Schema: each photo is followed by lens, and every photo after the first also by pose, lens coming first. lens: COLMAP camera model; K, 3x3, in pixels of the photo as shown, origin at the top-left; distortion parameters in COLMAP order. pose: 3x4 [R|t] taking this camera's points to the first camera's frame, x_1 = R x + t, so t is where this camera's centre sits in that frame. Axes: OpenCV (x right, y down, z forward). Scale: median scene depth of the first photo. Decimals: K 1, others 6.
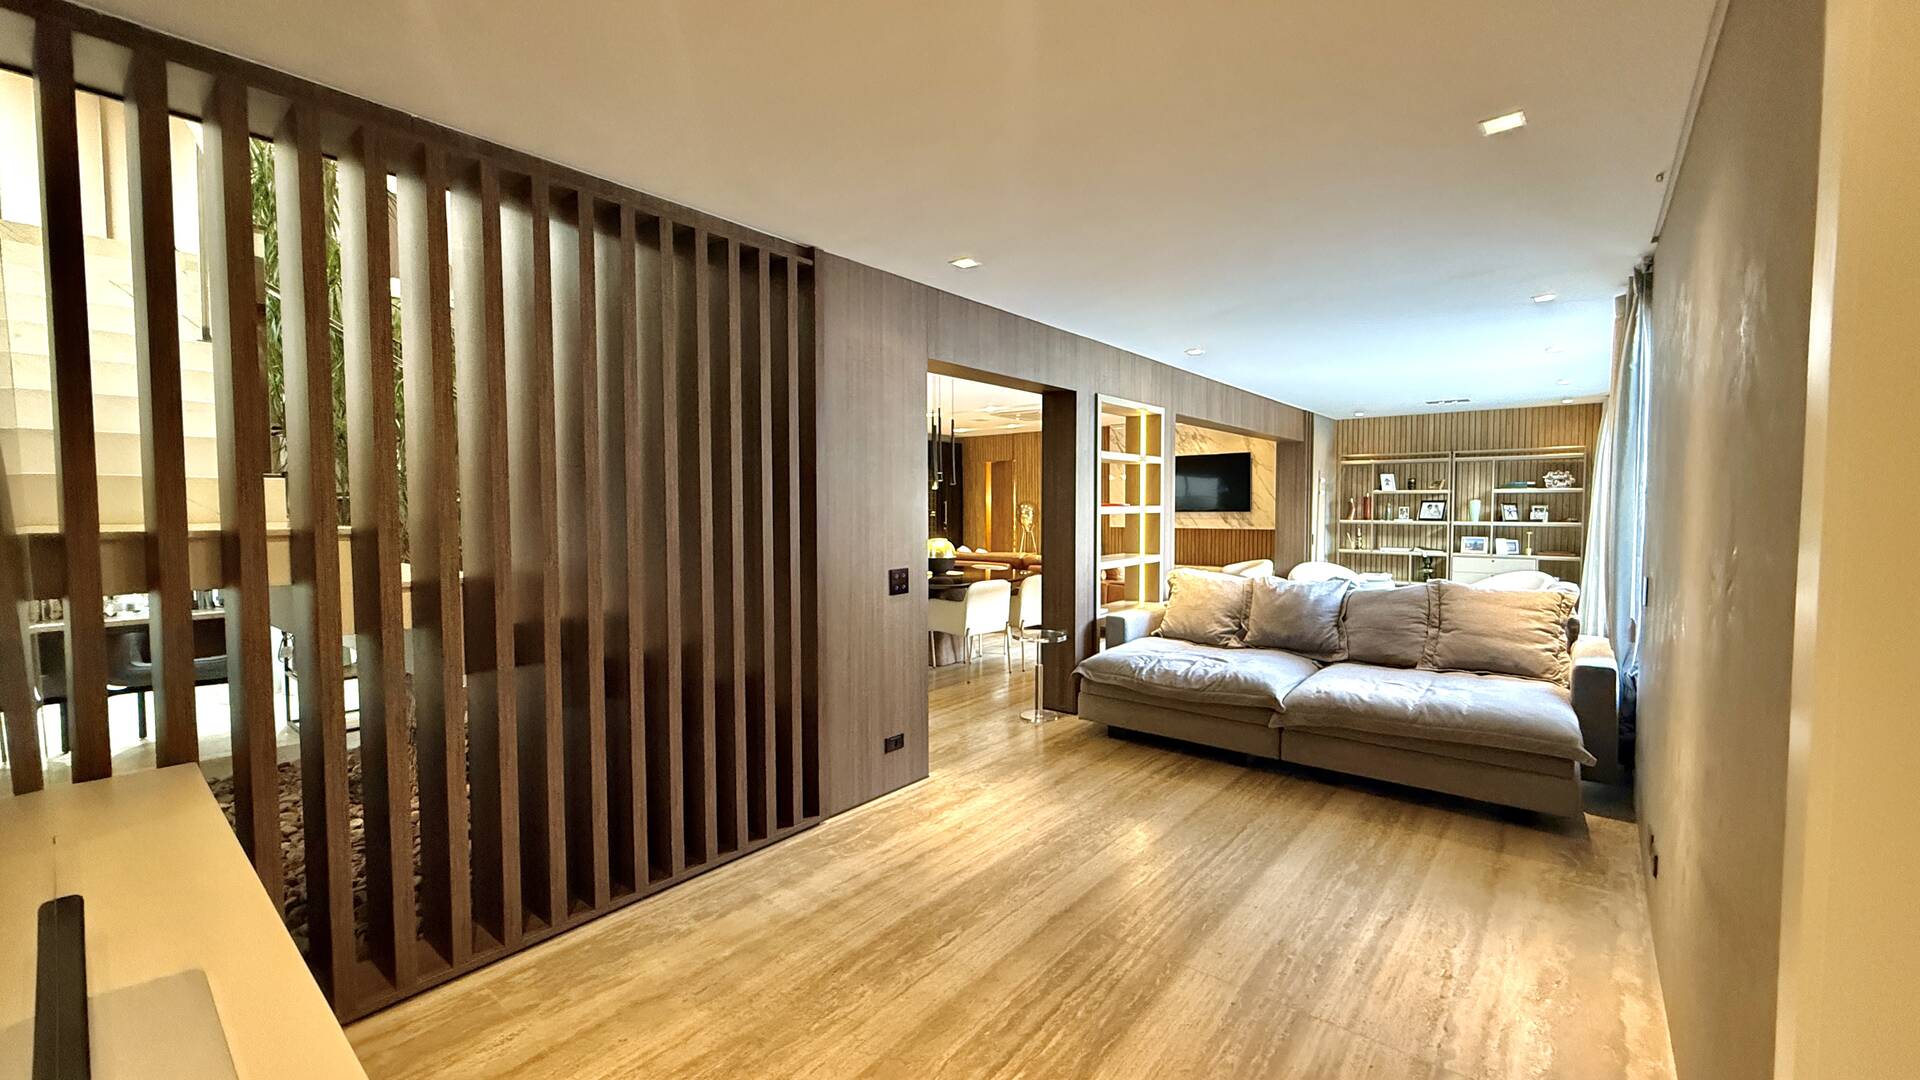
lens RADIAL K [[767.3, 0, 957.8], [0, 767.3, 537.4], [0, 0, 1]] dist [0.000065, 0.000553]
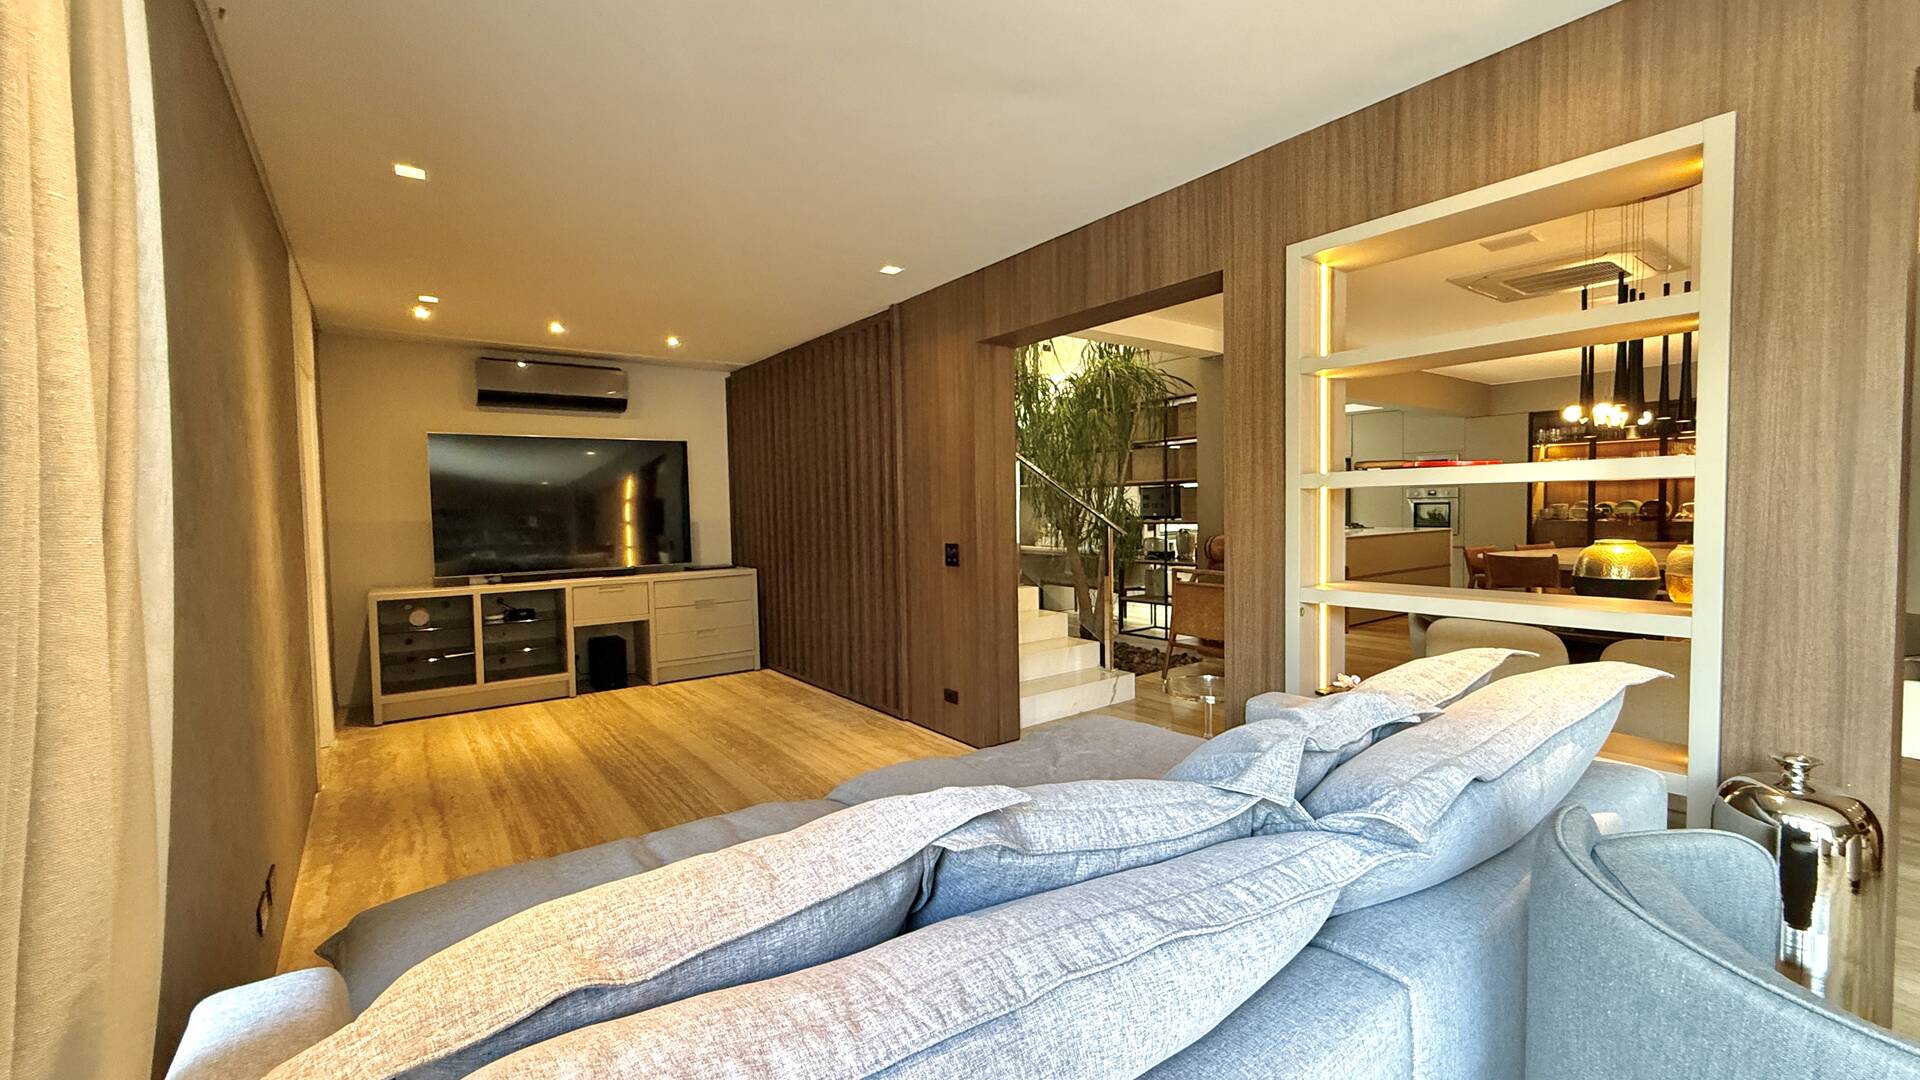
lens RADIAL K [[767.3, 0, 960.2], [0, 767.3, 539.5], [0, 0, 1]] dist [0.000065, 0.000553]
pose [[-0.239363, 0.046450, -0.969818, 1.310978], [-0.026412, 0.998174, 0.054327, -0.035413], [0.970571, 0.038619, -0.237699, 1.654779]]
